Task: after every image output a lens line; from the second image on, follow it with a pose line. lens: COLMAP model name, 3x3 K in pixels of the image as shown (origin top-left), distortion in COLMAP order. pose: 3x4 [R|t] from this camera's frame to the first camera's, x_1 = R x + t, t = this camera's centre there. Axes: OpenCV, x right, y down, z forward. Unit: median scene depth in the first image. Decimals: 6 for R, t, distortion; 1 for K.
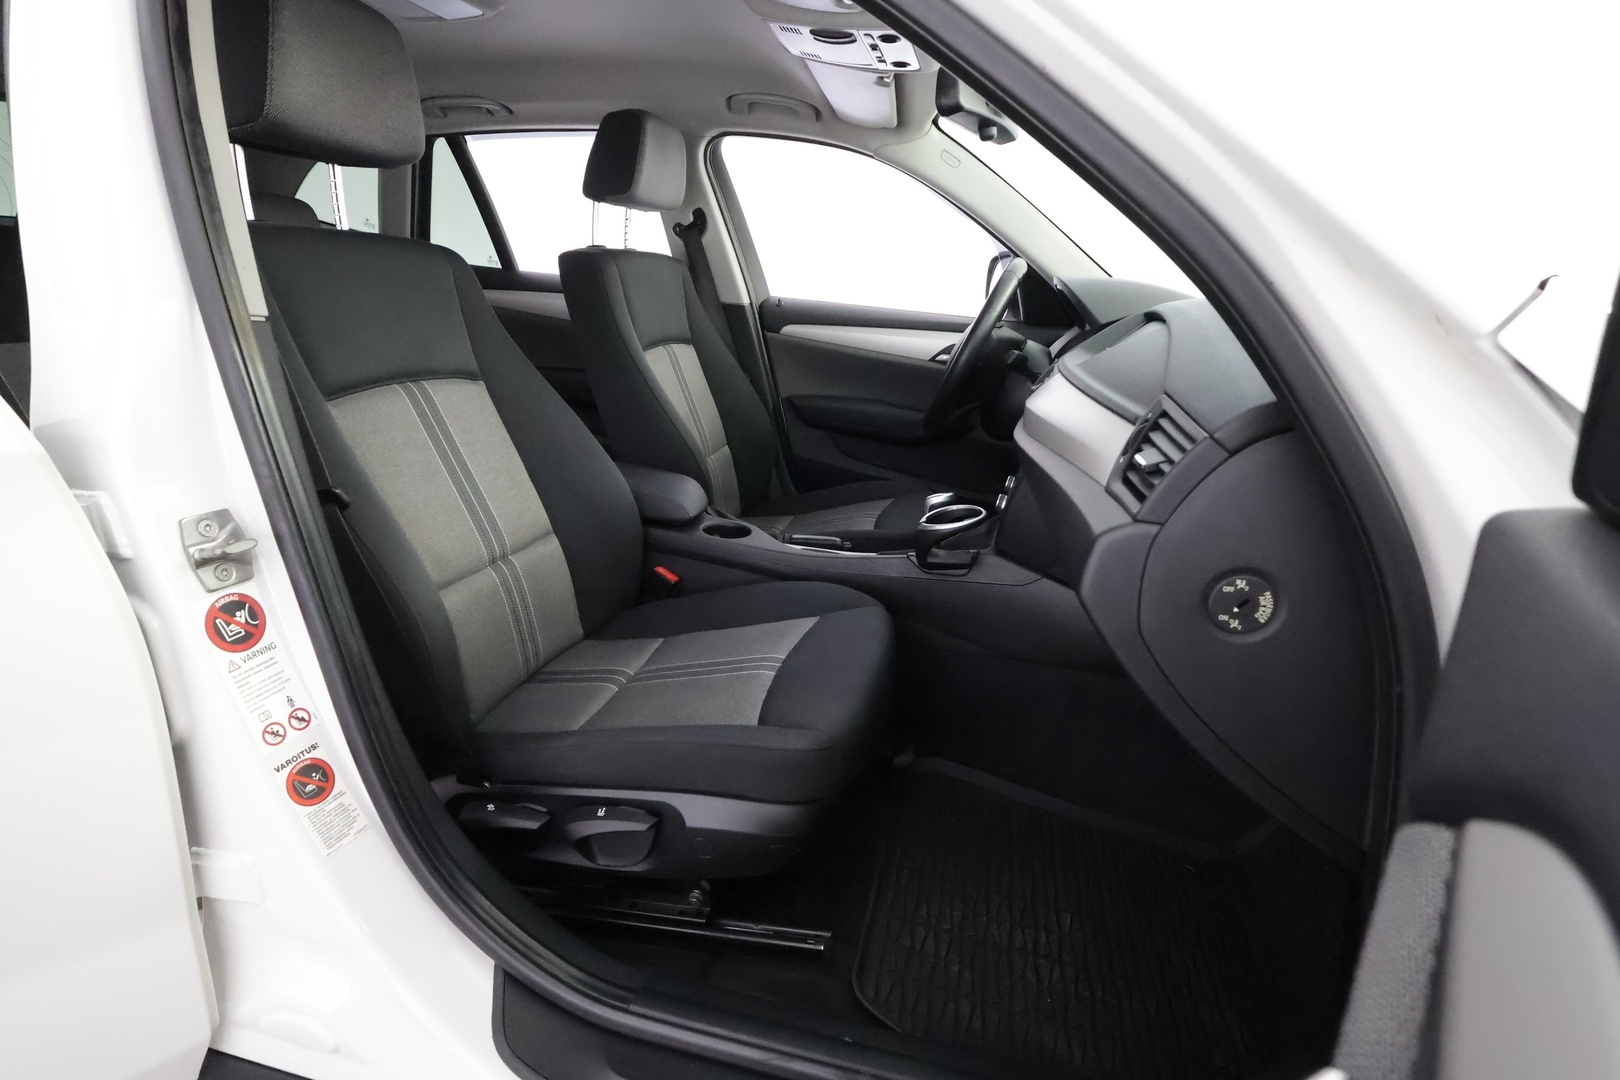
lens RADIAL K [[777.0, 0, 810.0], [0, 777.0, 540.0], [0, 0, 1]] dist [-0.001839, 0.000297]
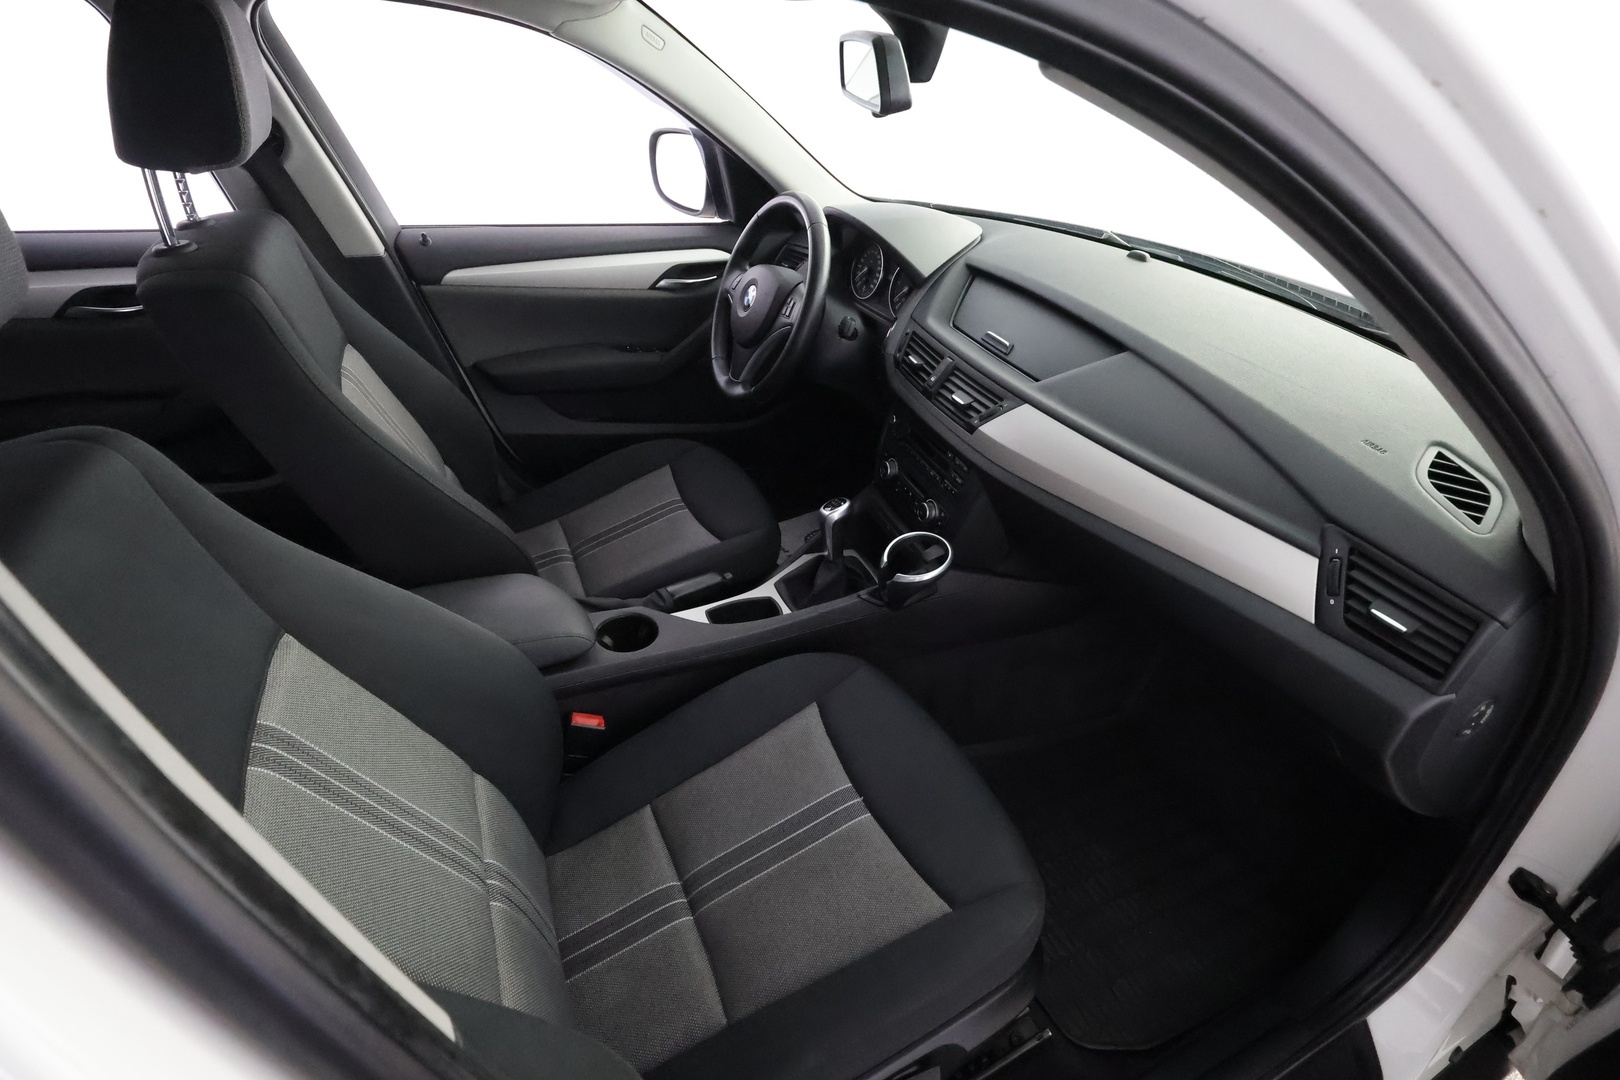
lens RADIAL K [[777.0, 0, 810.0], [0, 777.0, 540.0], [0, 0, 1]] dist [-0.001839, 0.000297]
pose [[0.779550, -0.360571, 0.512143, -0.418406], [0.198550, 0.917765, 0.343927, -0.419767], [-0.594037, -0.166422, 0.787035, 0.352159]]
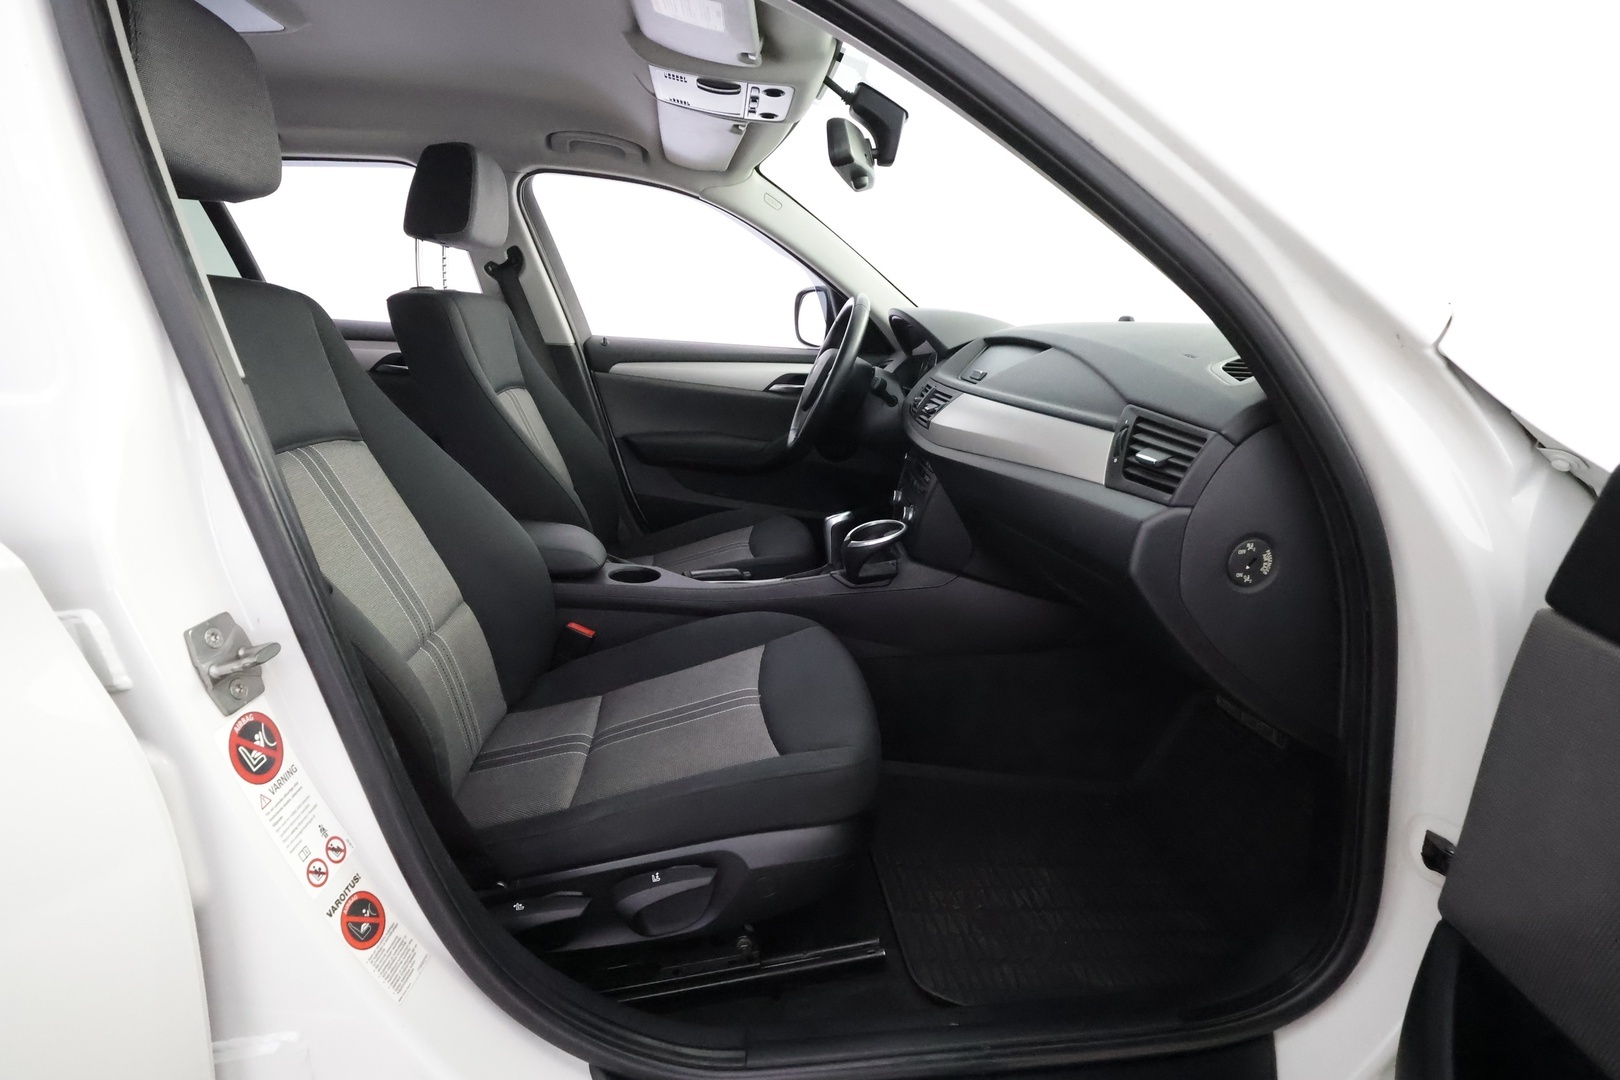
lens RADIAL K [[777.0, 0, 810.0], [0, 777.0, 540.0], [0, 0, 1]] dist [-0.001839, 0.000297]
pose [[0.938458, -0.117967, 0.324623, -0.266449], [0.130757, 0.991255, -0.017789, -0.012671], [-0.319685, 0.059141, 0.945676, 0.014329]]
